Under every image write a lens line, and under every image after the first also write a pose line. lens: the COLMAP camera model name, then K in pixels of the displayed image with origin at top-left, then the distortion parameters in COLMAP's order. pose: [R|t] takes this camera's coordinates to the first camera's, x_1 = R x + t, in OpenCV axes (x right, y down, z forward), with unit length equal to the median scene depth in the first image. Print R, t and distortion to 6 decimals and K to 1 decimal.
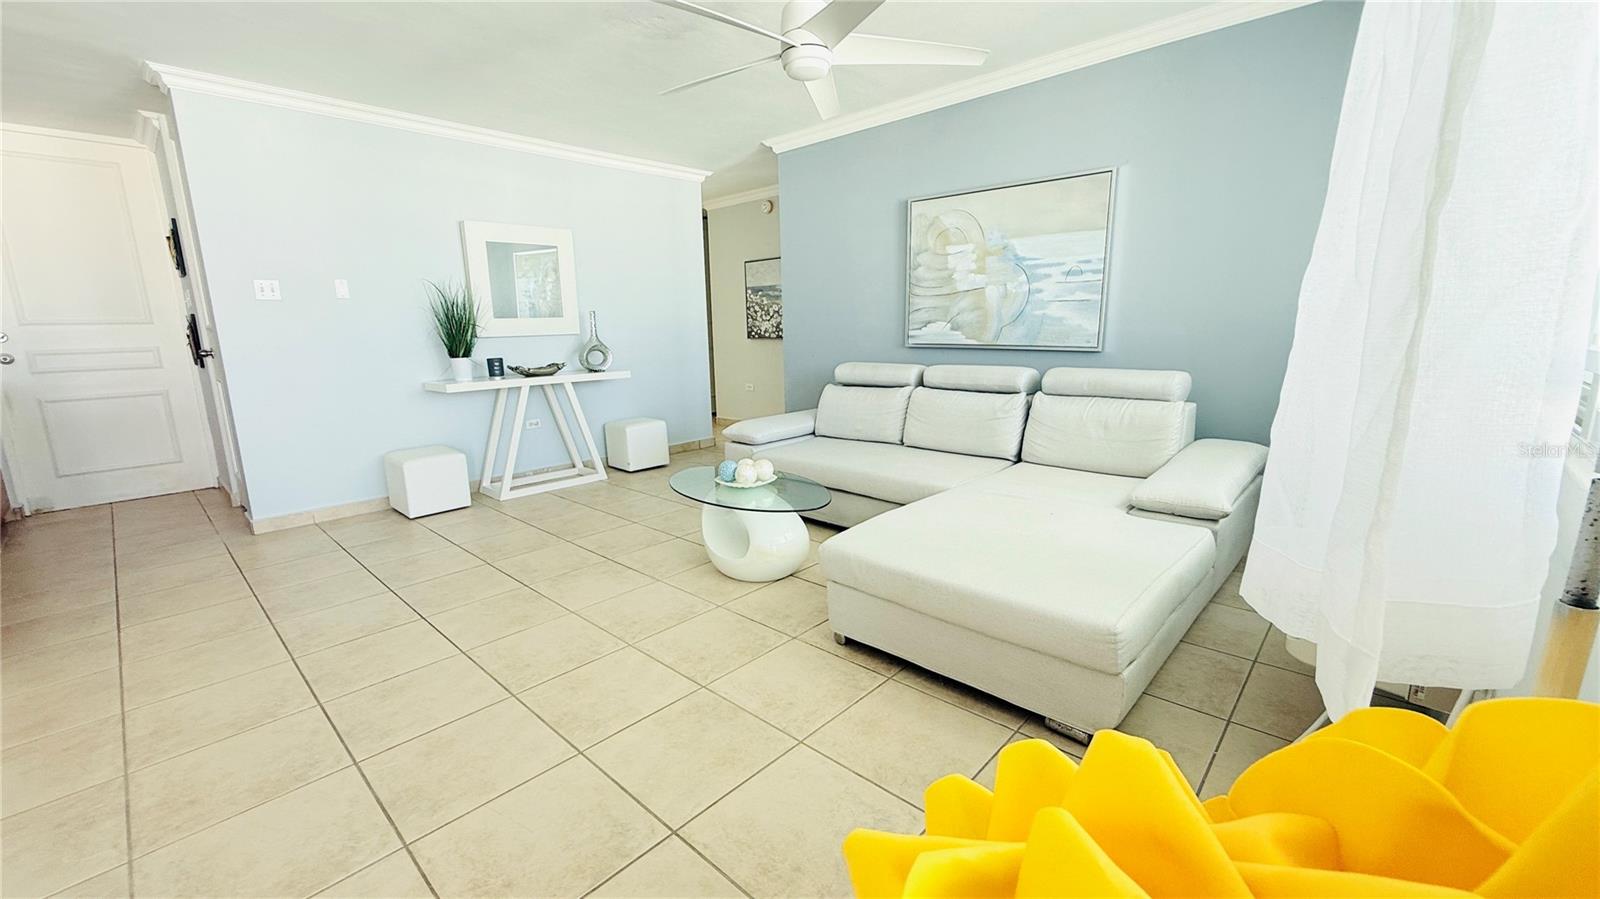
lens RADIAL K [[638.7, 0, 800.0], [0, 638.7, 449.5], [0, 0, 1]] dist [-0.000483, 0.000379]
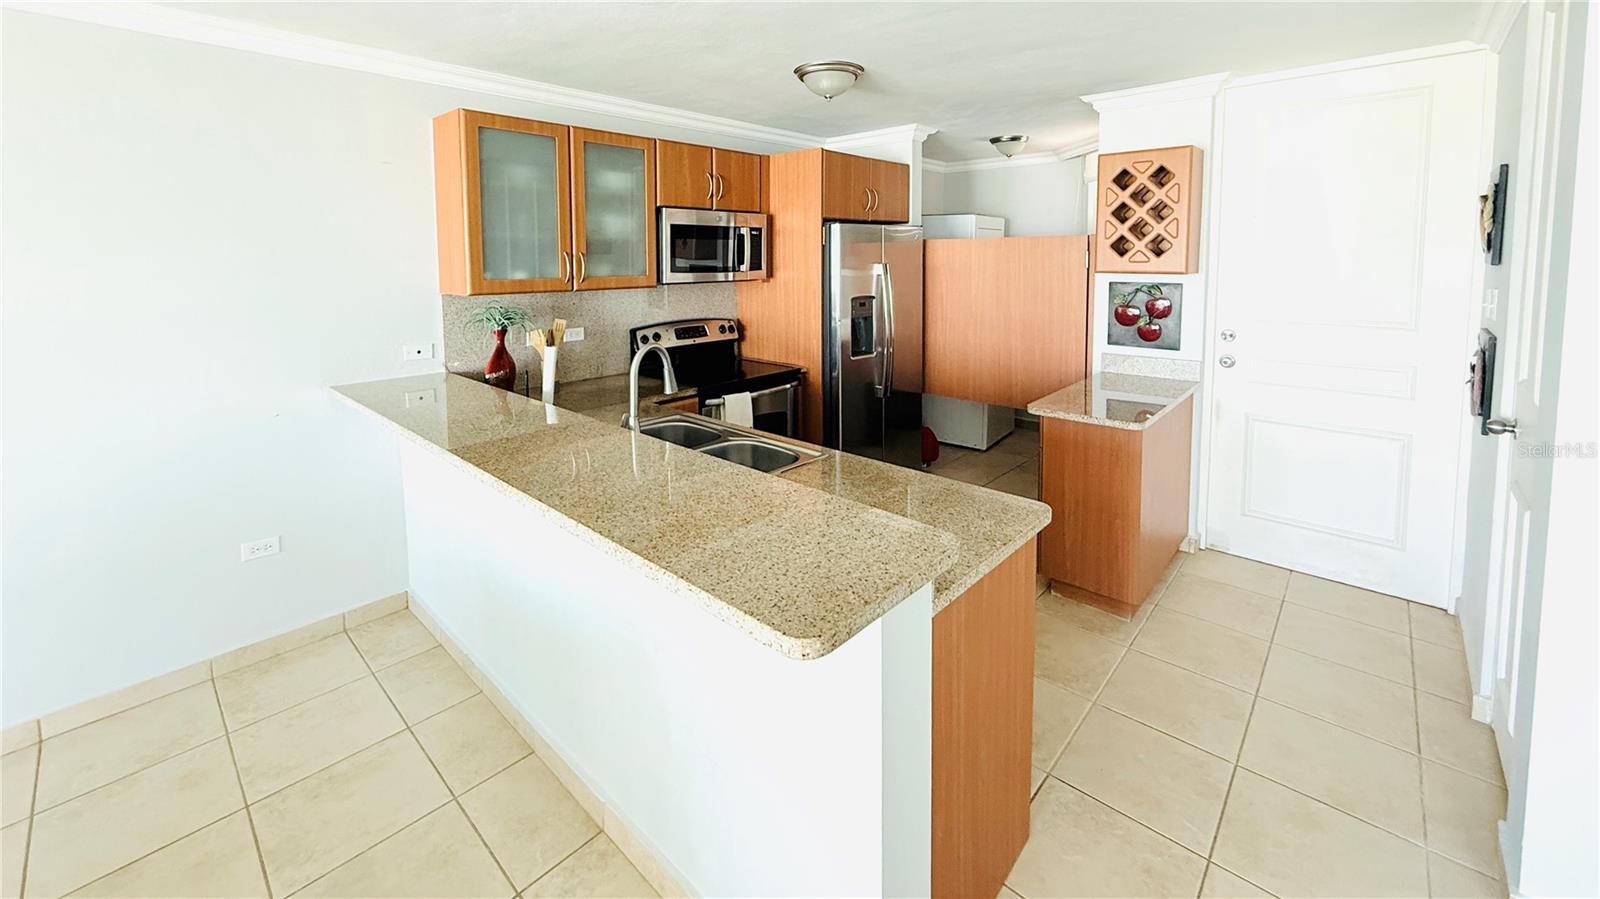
lens RADIAL K [[633.3, 0, 794.9], [0, 633.3, 304.9], [0, 0, 1]] dist [-0.001013, 0.000071]
pose [[0.009779, 0.098632, -0.995076, -0.460945], [-0.188214, 0.977519, 0.095042, -0.194634], [0.982079, 0.186358, 0.028123, 0.429142]]
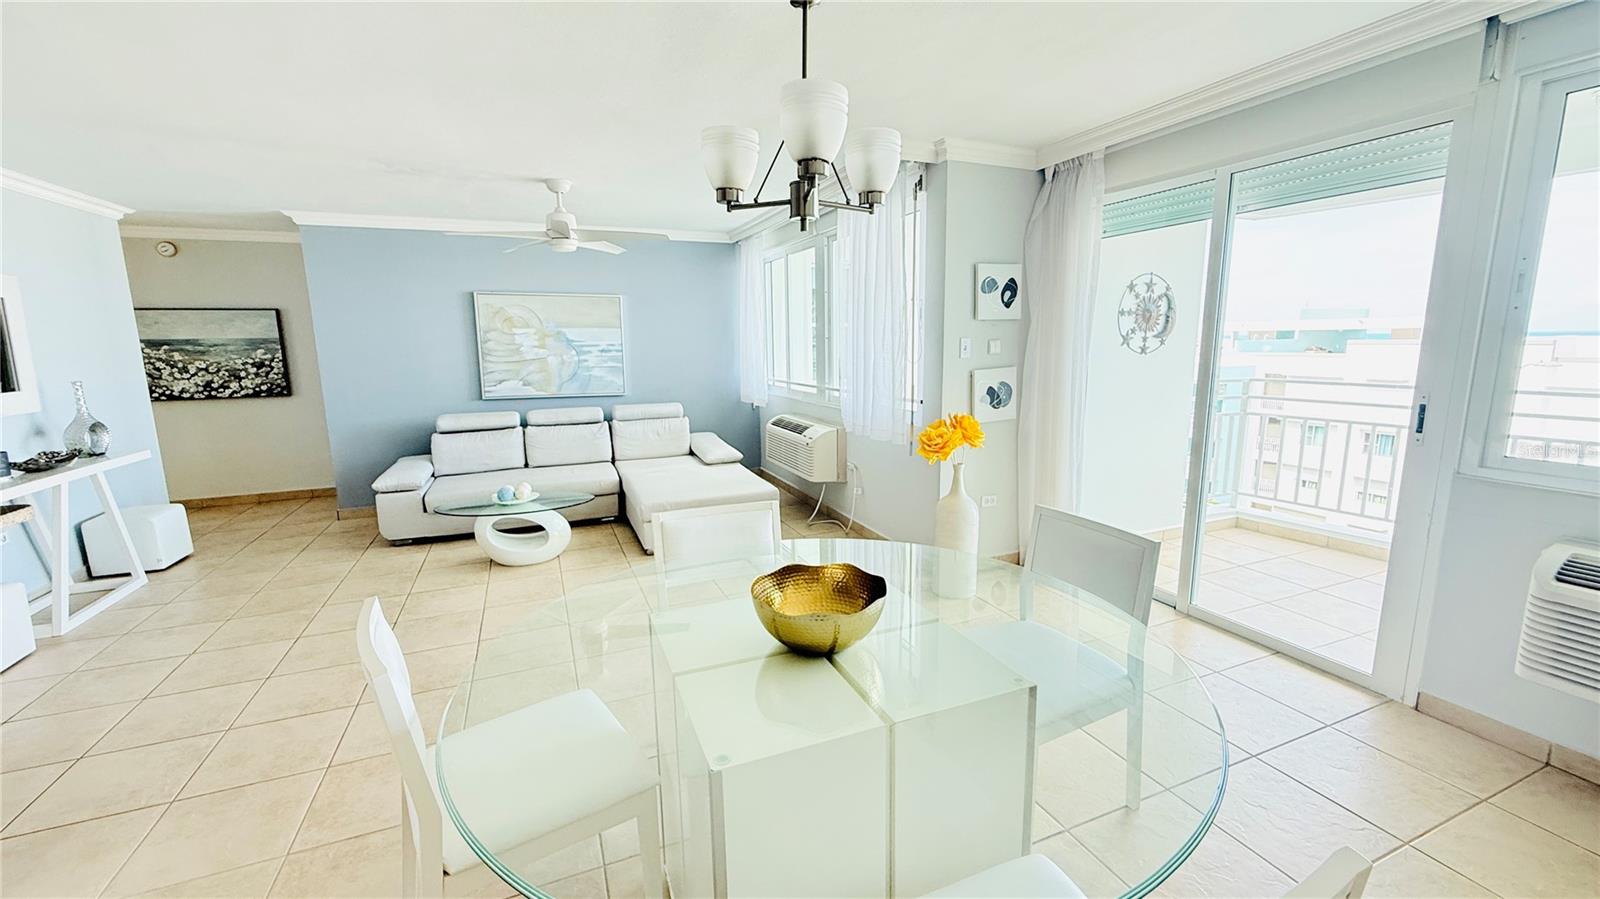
lens RADIAL K [[638.7, 0, 800.0], [0, 638.7, 449.5], [0, 0, 1]] dist [-0.000483, 0.000379]
pose [[0.408293, -0.139663, 0.902104, -0.828914], [0.178973, 0.981295, 0.070920, -0.036793], [-0.895134, 0.132496, 0.425652, -0.152037]]
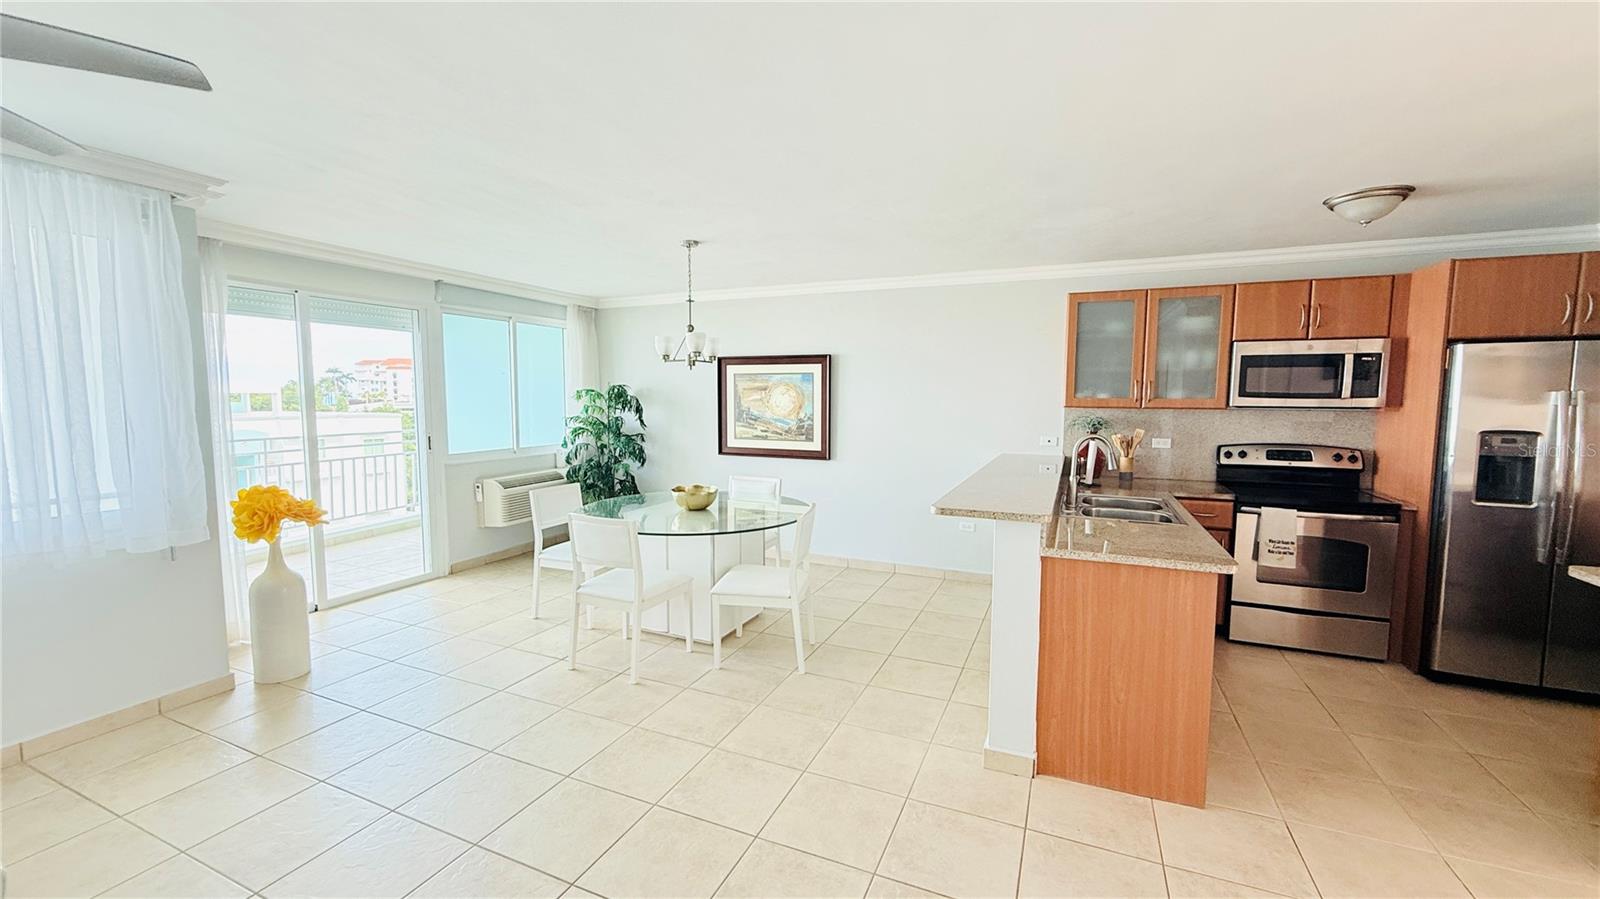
lens RADIAL K [[638.7, 0, 800.0], [0, 638.7, 449.5], [0, 0, 1]] dist [-0.000483, 0.000379]
pose [[-0.942393, 0.047174, -0.331165, -0.323476], [-0.047392, 0.961191, 0.271784, -0.288319], [0.331134, 0.271821, -0.903584, 0.997153]]
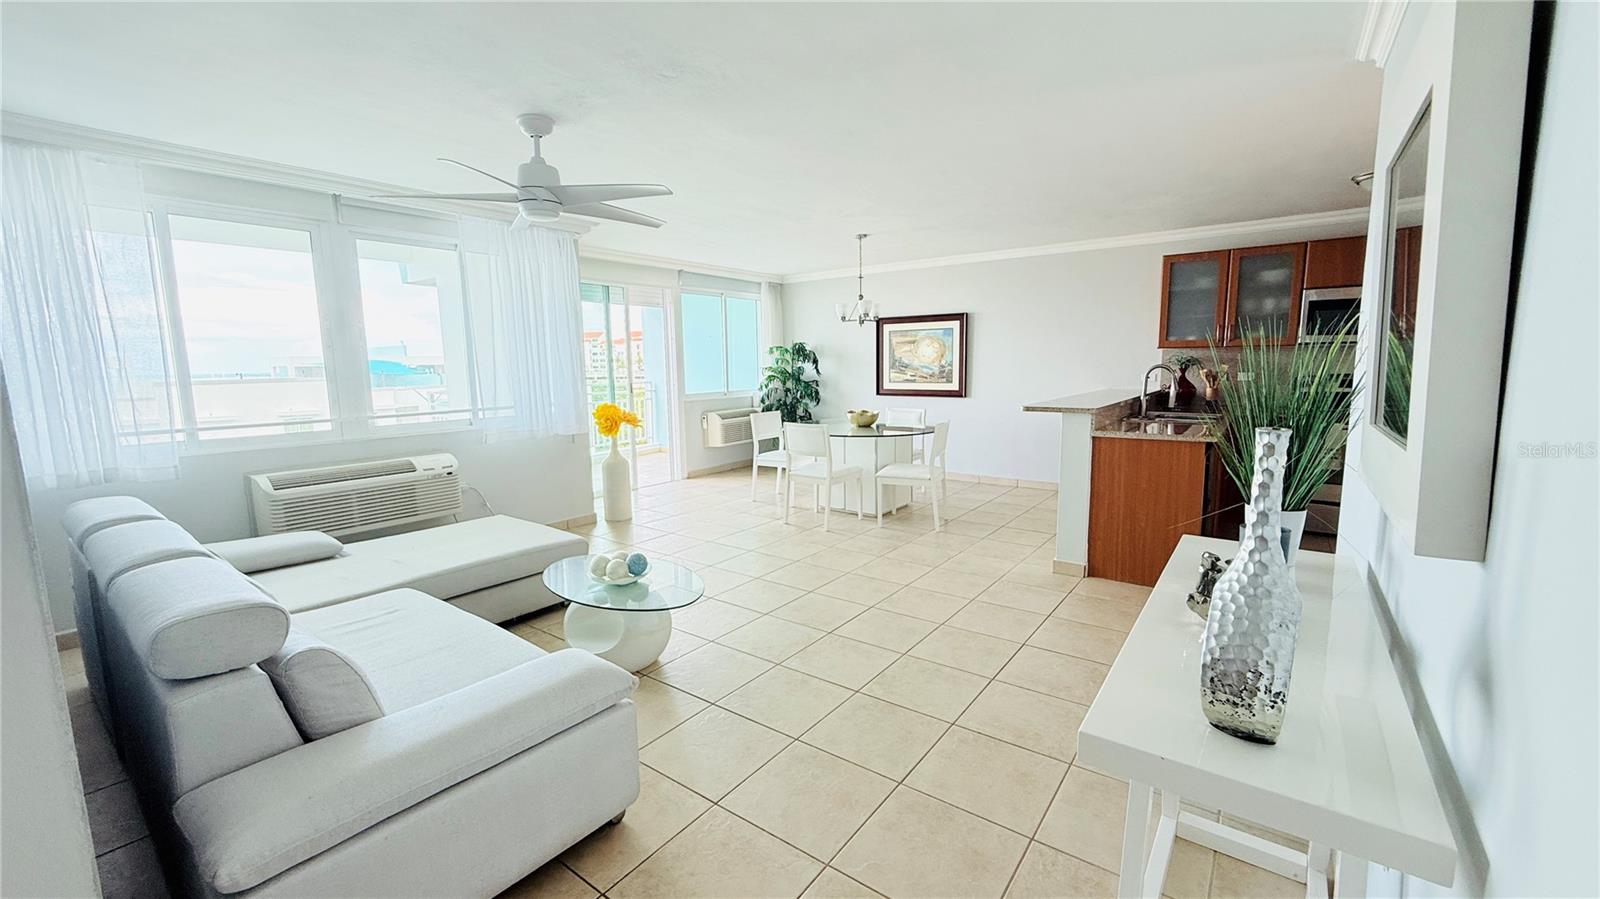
lens RADIAL K [[638.7, 0, 800.0], [0, 638.7, 449.5], [0, 0, 1]] dist [-0.000483, 0.000379]
pose [[-0.993029, 0.052708, -0.105425, -0.198258], [0.015464, 0.944973, 0.326783, -0.337217], [0.116848, 0.322875, -0.939201, 1.416688]]
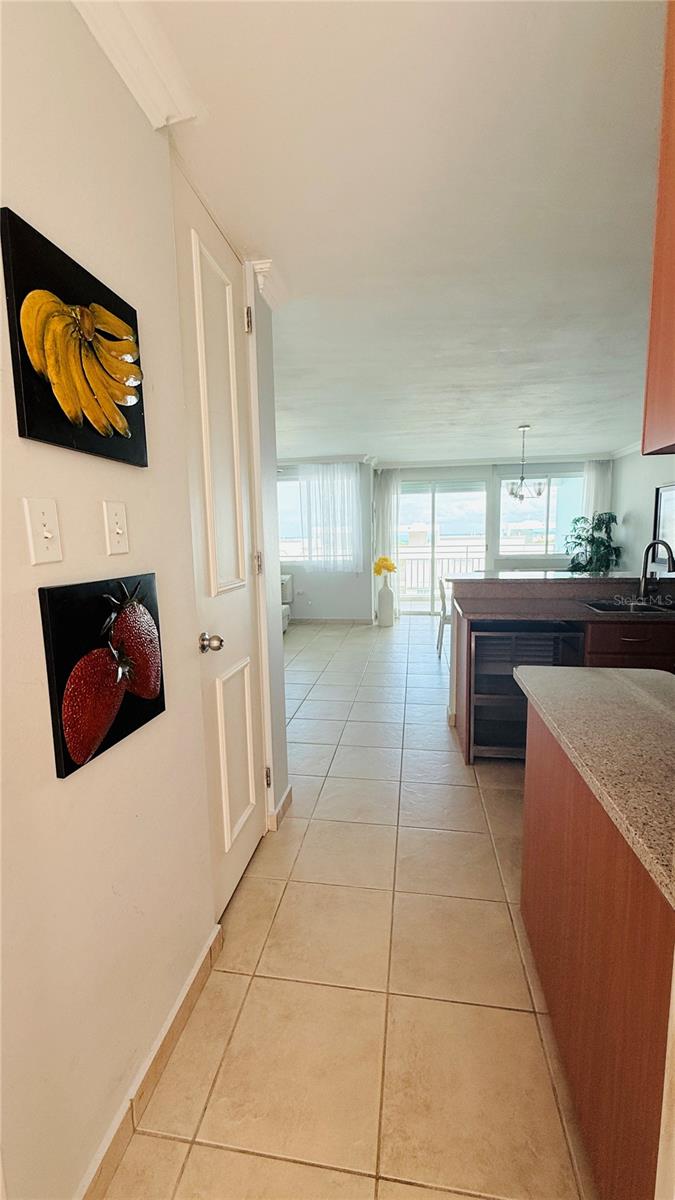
lens RADIAL K [[479.1, 0, 337.5], [0, 479.1, 600.0], [0, 0, 1]] dist [-0.000483, 0.000379]
pose [[-0.561199, -0.082314, 0.823578, -1.320304], [0.188940, 0.956029, 0.224299, -0.257577], [-0.805827, 0.281483, -0.520970, 1.126098]]
